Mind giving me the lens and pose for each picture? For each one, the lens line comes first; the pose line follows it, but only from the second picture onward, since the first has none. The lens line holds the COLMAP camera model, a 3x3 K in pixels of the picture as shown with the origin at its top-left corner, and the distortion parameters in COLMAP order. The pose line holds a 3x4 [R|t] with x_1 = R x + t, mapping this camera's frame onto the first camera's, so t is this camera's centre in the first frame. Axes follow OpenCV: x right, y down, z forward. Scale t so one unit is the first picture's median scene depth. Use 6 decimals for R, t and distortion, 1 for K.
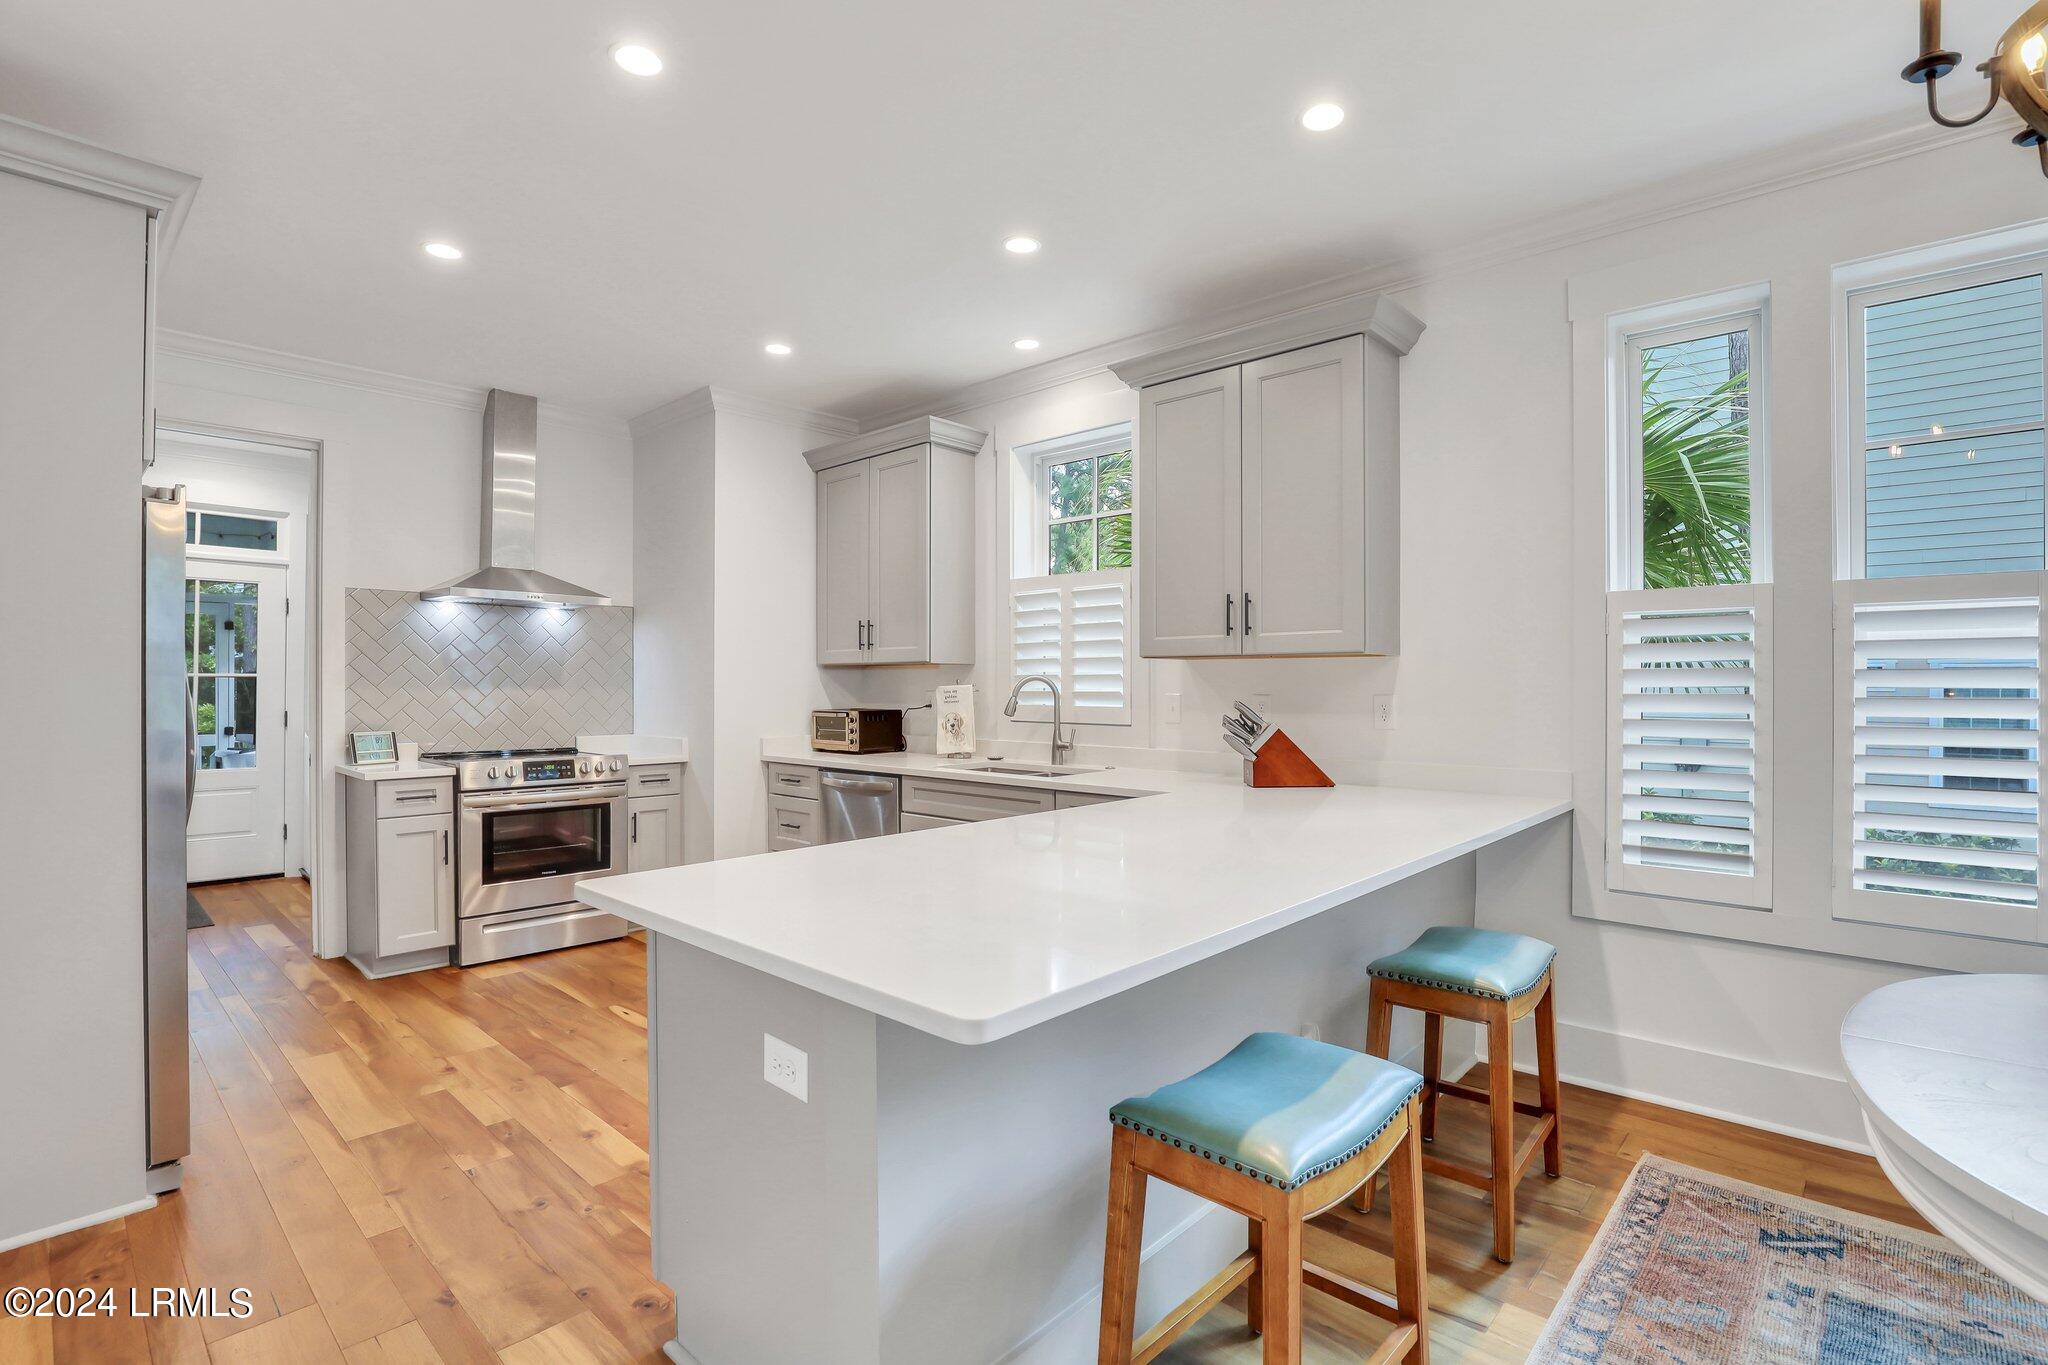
lens RADIAL K [[982.7, 0, 1043.6], [0, 982.7, 671.7], [0, 0, 1]] dist [-0.040407, 0.008965]
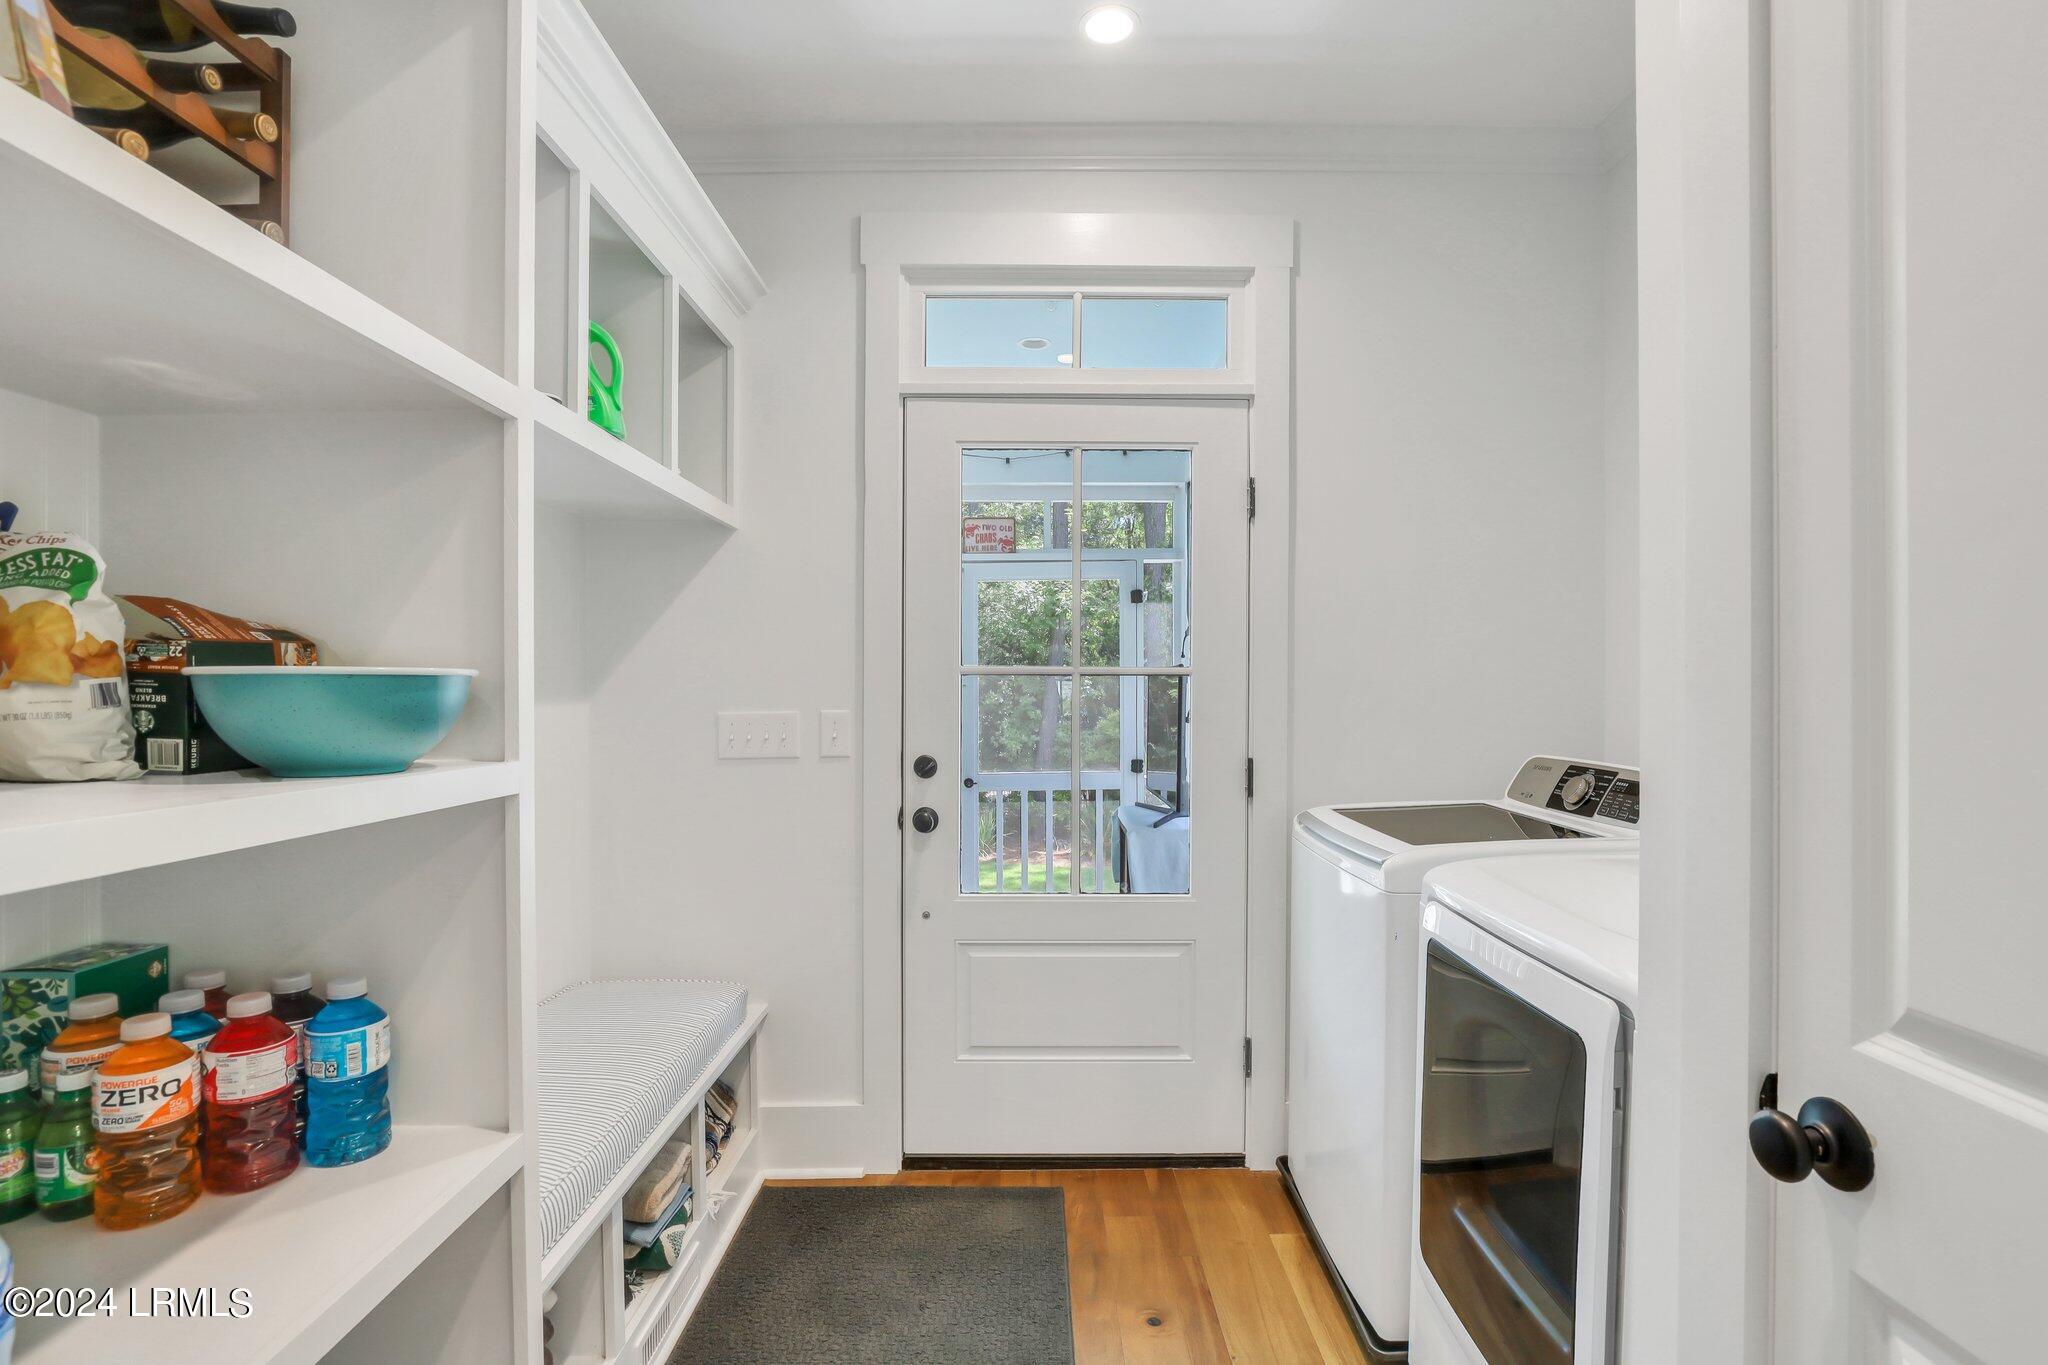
lens RADIAL K [[982.7, 0, 1028.4], [0, 982.7, 674.0], [0, 0, 1]] dist [-0.040407, 0.008965]
pose [[0.682535, -0.003703, -0.730844, -0.447098], [0.017164, 0.999793, 0.010963, -0.003138], [0.730652, -0.020027, 0.682457, 0.531682]]
